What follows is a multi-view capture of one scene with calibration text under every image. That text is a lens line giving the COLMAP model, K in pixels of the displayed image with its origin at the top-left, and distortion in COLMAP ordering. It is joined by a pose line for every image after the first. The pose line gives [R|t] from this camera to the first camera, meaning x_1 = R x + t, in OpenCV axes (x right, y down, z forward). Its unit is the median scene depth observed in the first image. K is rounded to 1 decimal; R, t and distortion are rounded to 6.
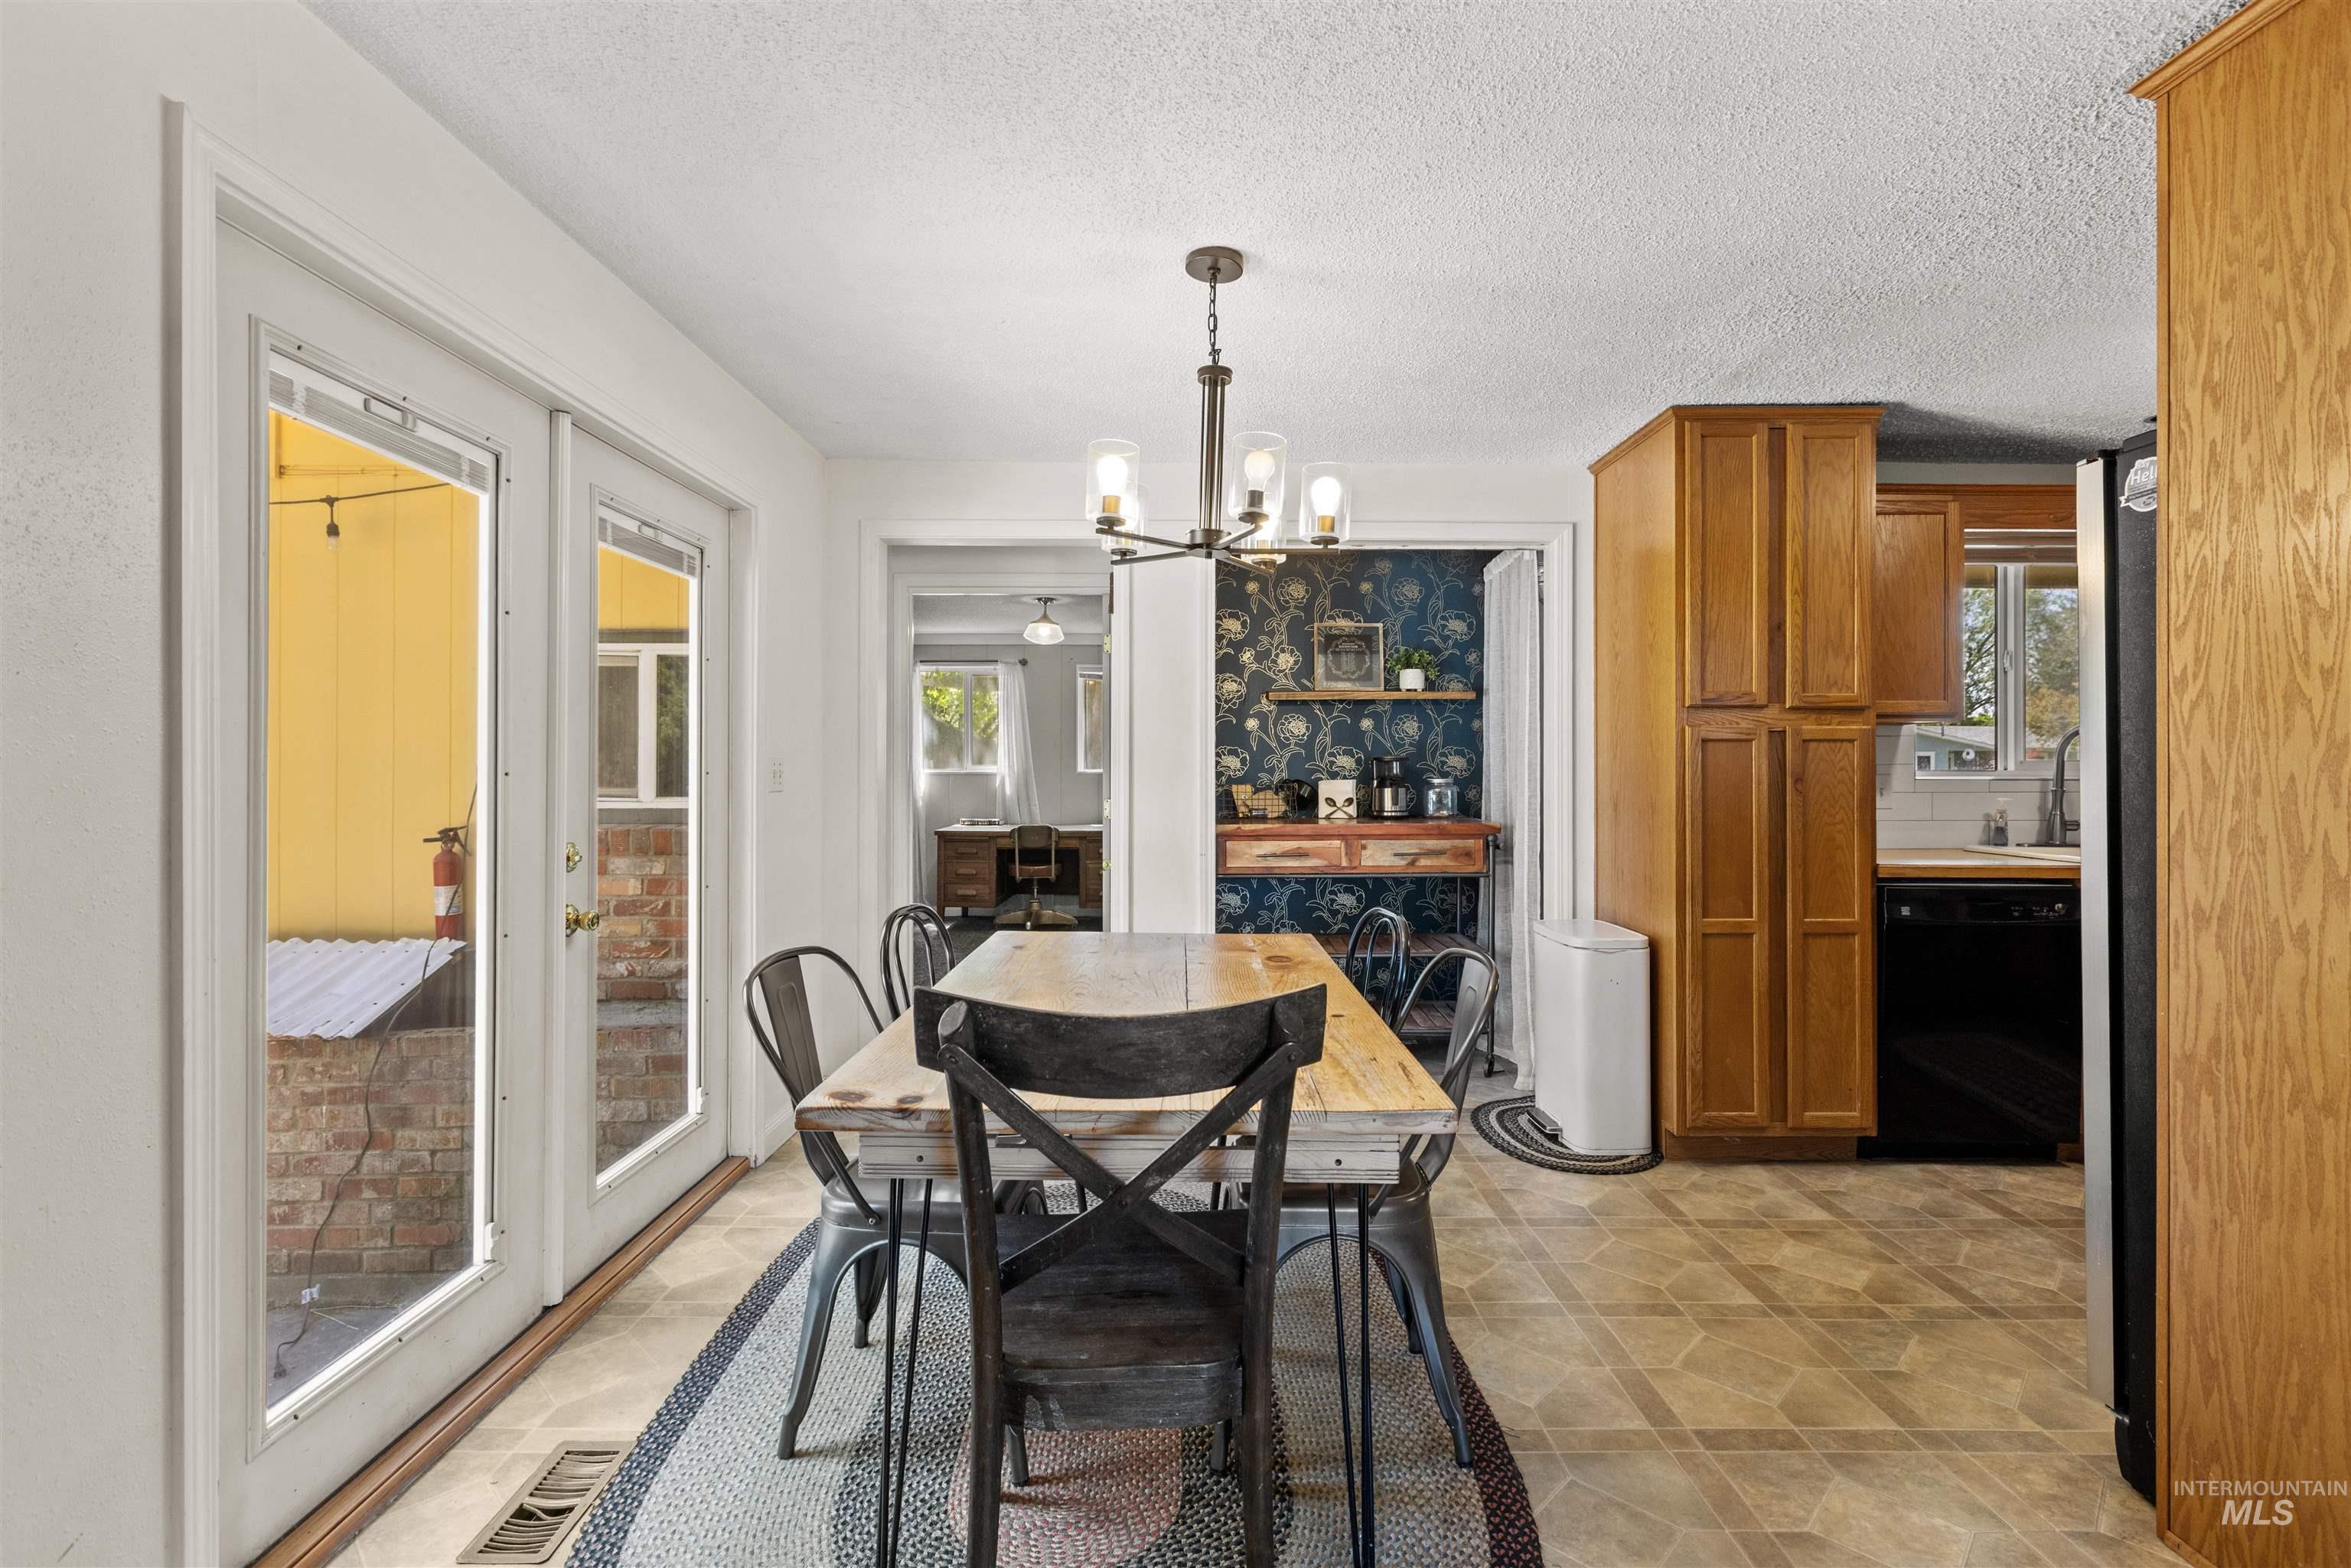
lens RADIAL K [[1056.6, 0, 1176.8], [0, 1056.6, 773.9], [0, 0, 1]] dist [0.001252, -0.001123]
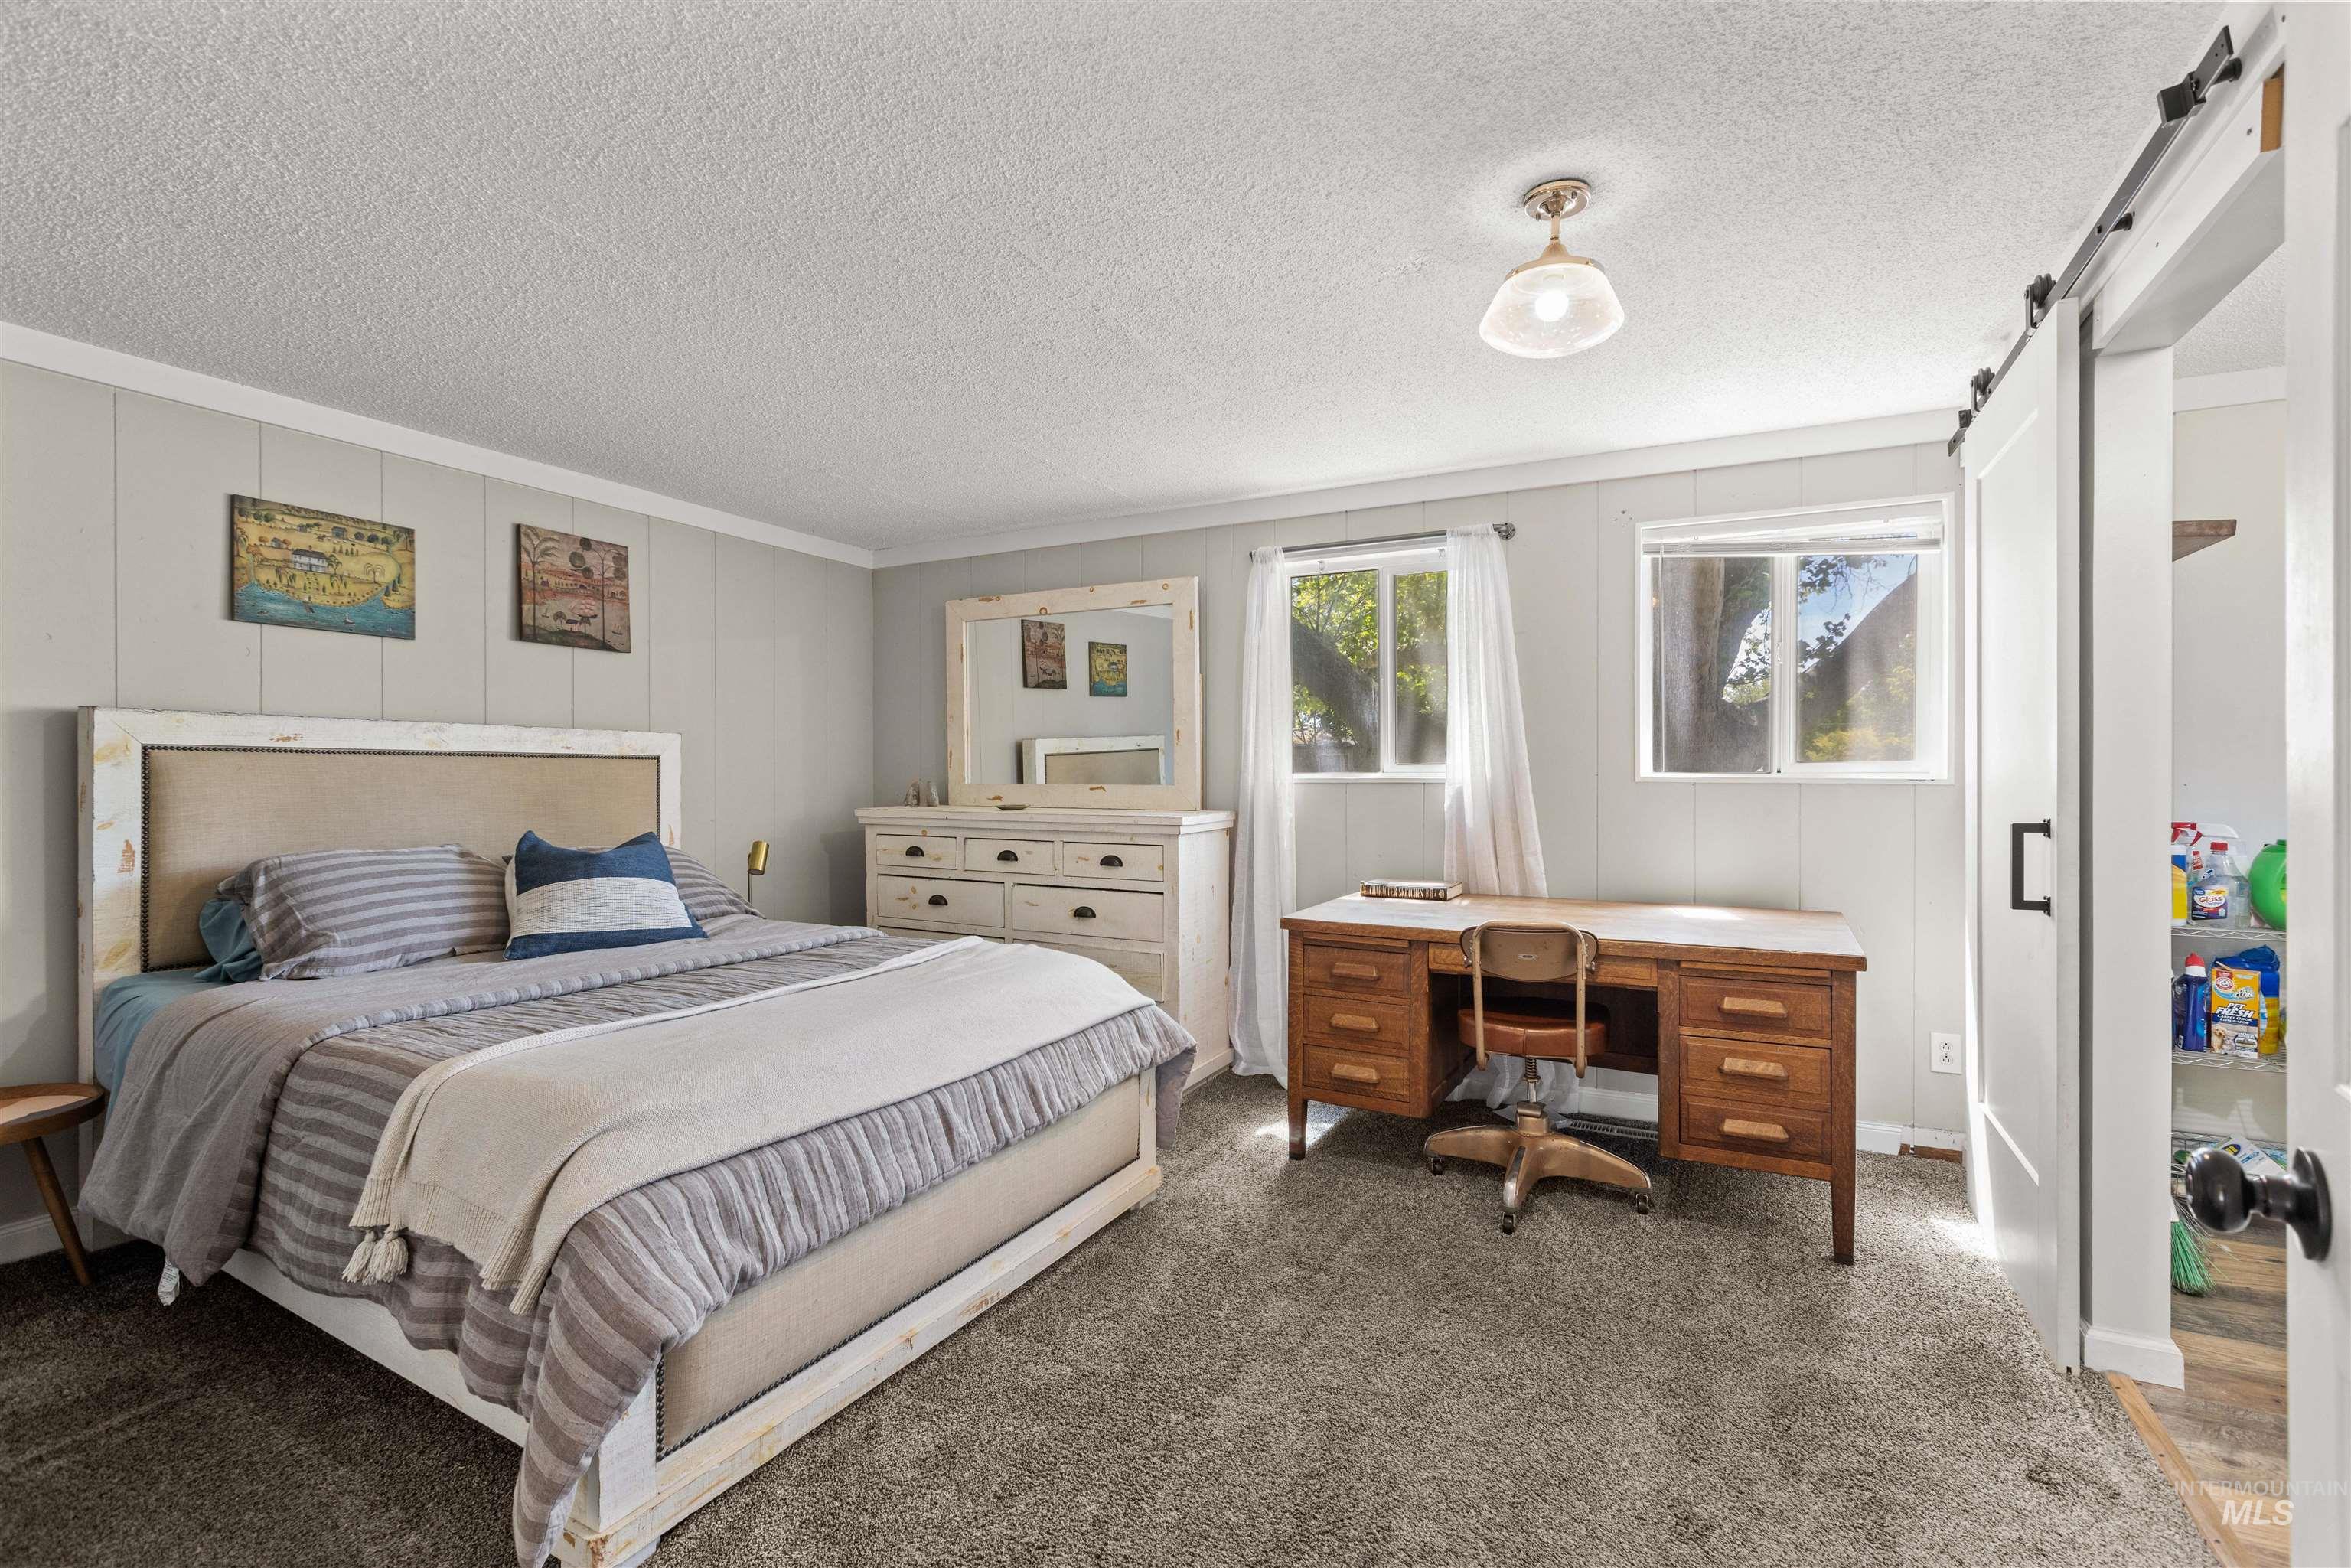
lens RADIAL K [[1056.6, 0, 1172.8], [0, 1056.6, 781.9], [0, 0, 1]] dist [0.001252, -0.001123]
pose [[0.891650, -0.000721, -0.452725, -0.076495], [0.002277, 0.999993, 0.002890, -0.001890], [0.452720, -0.003608, 0.891646, 0.602352]]
